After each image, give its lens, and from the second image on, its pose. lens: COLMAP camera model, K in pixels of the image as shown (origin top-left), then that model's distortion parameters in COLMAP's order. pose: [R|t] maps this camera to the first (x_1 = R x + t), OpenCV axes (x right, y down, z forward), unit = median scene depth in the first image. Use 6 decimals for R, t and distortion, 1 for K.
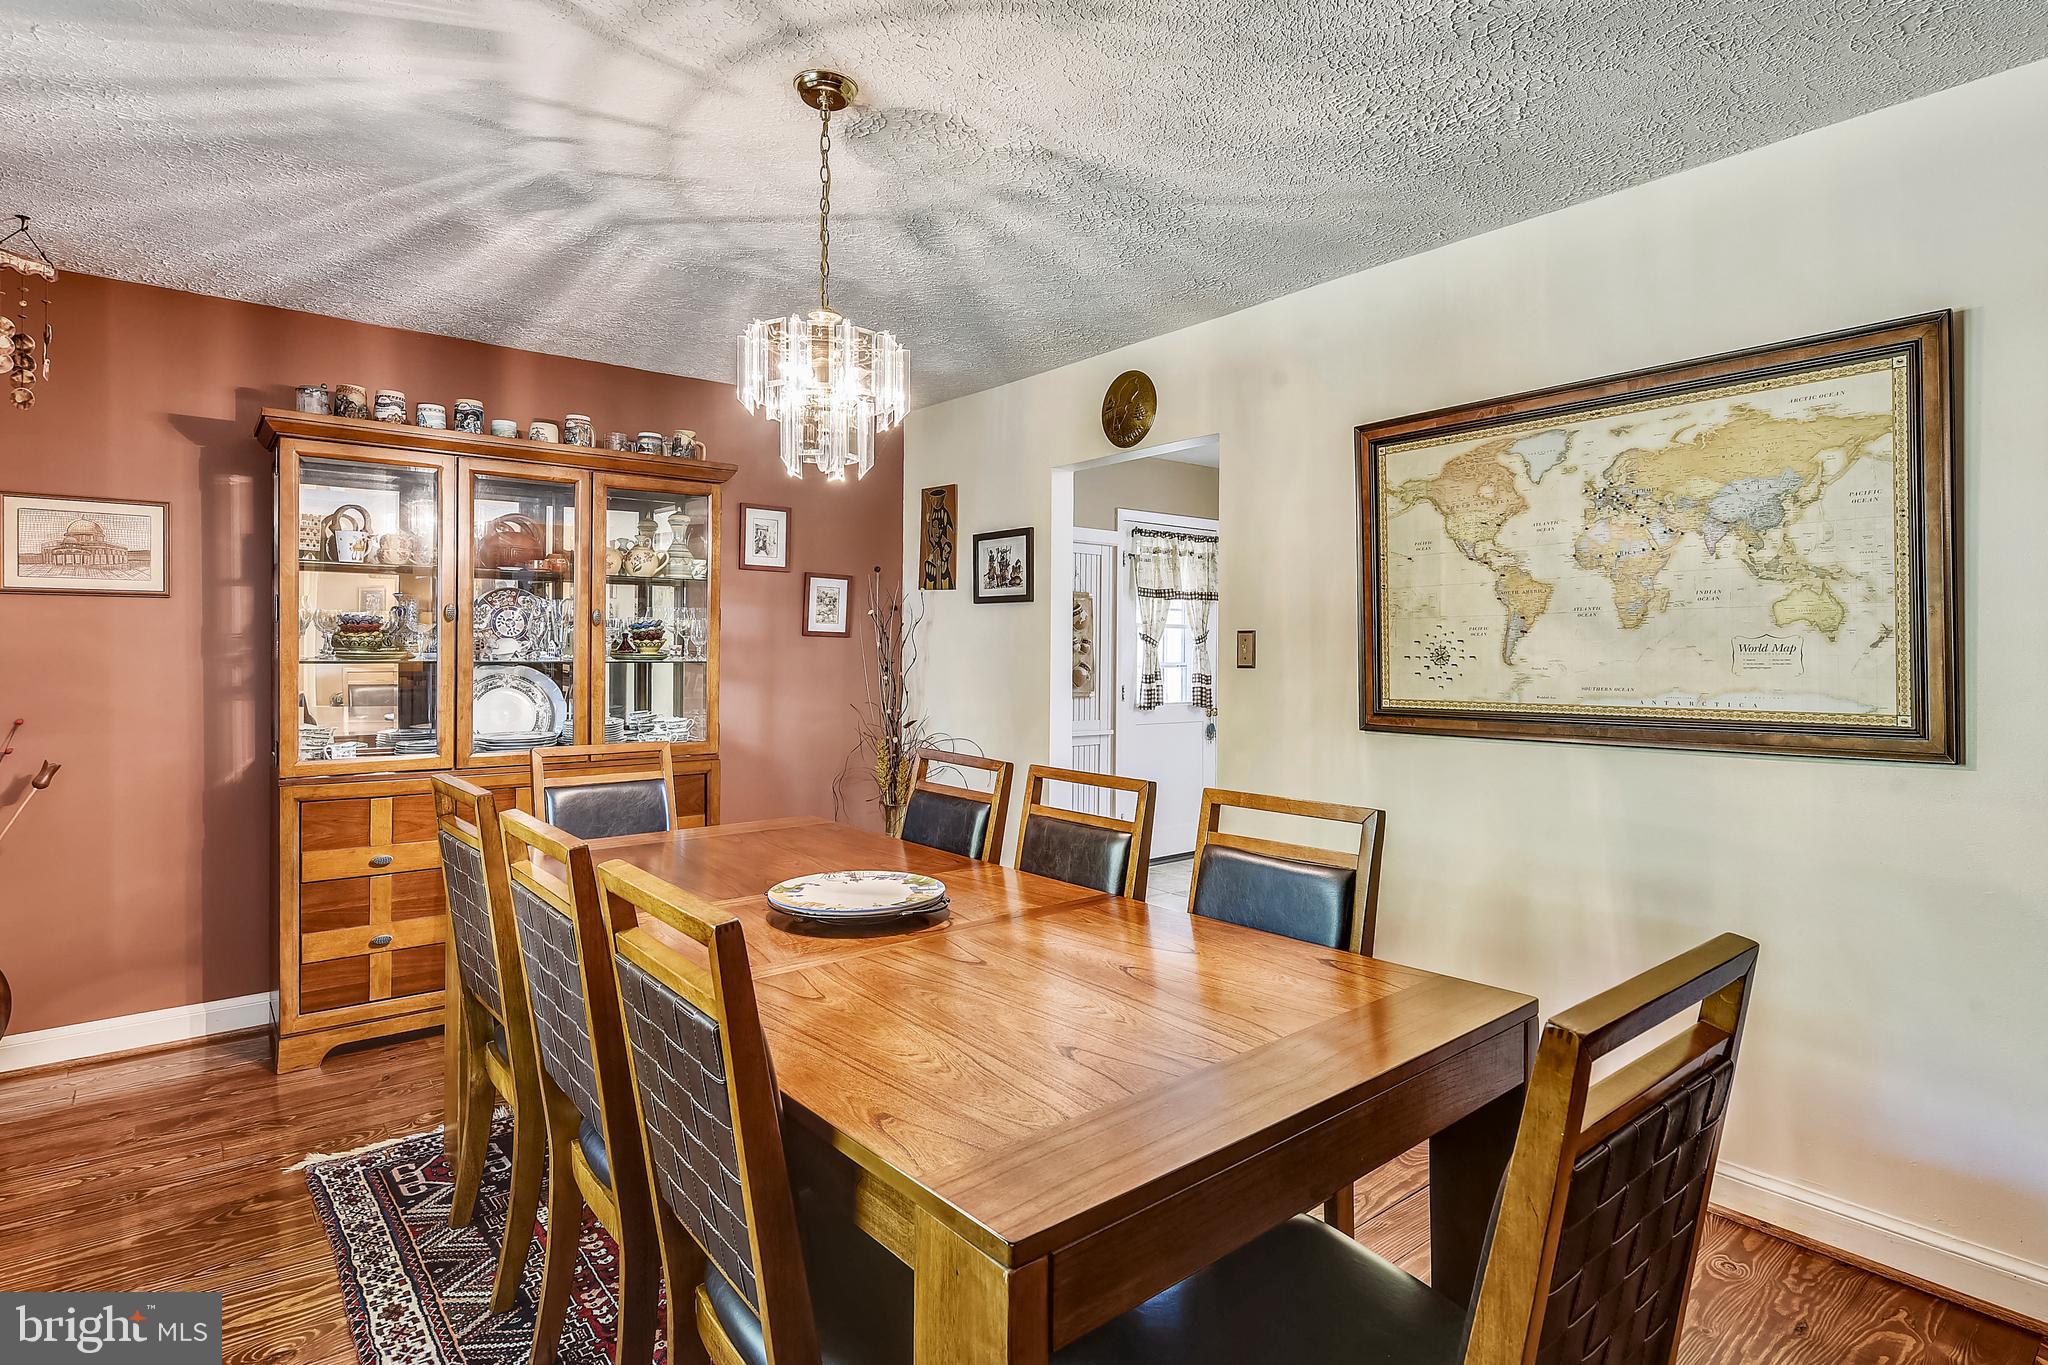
lens RADIAL K [[1052.2, 0, 1013.0], [0, 1052.2, 659.4], [0, 0, 1]] dist [-0.000836, -0.000030]
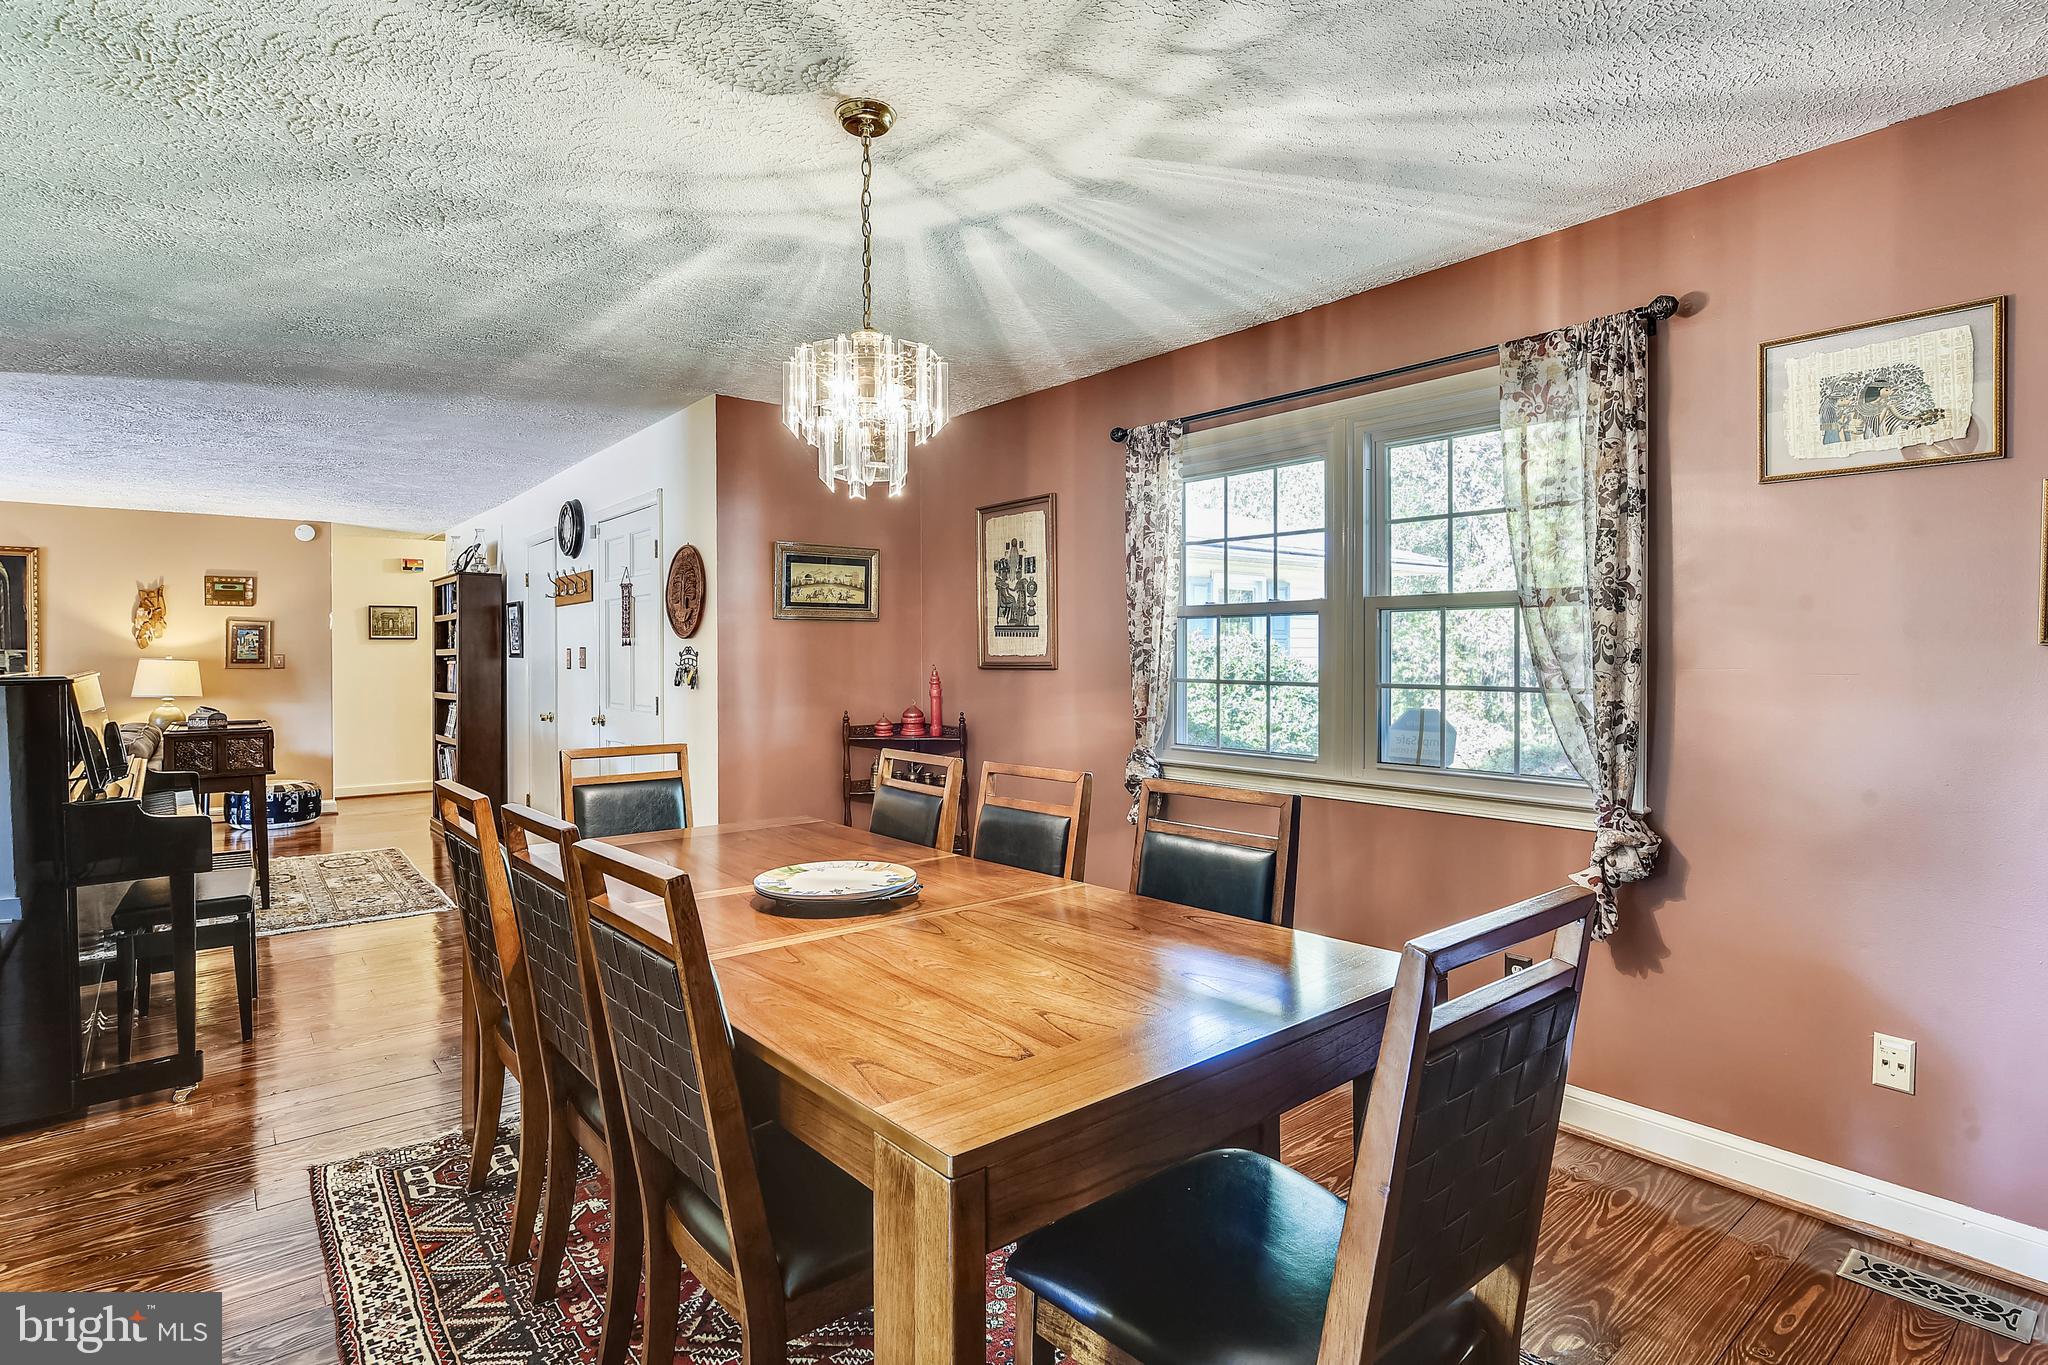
lens RADIAL K [[1048.8, 0, 1025.0], [0, 1048.8, 663.5], [0, 0, 1]] dist [0.001249, 0.001197]
pose [[-0.999998, -0.001930, 0.000268, -0.244088], [-0.001927, 0.999957, 0.009114, -0.007308], [-0.000285, 0.009113, -0.999958, 1.476257]]
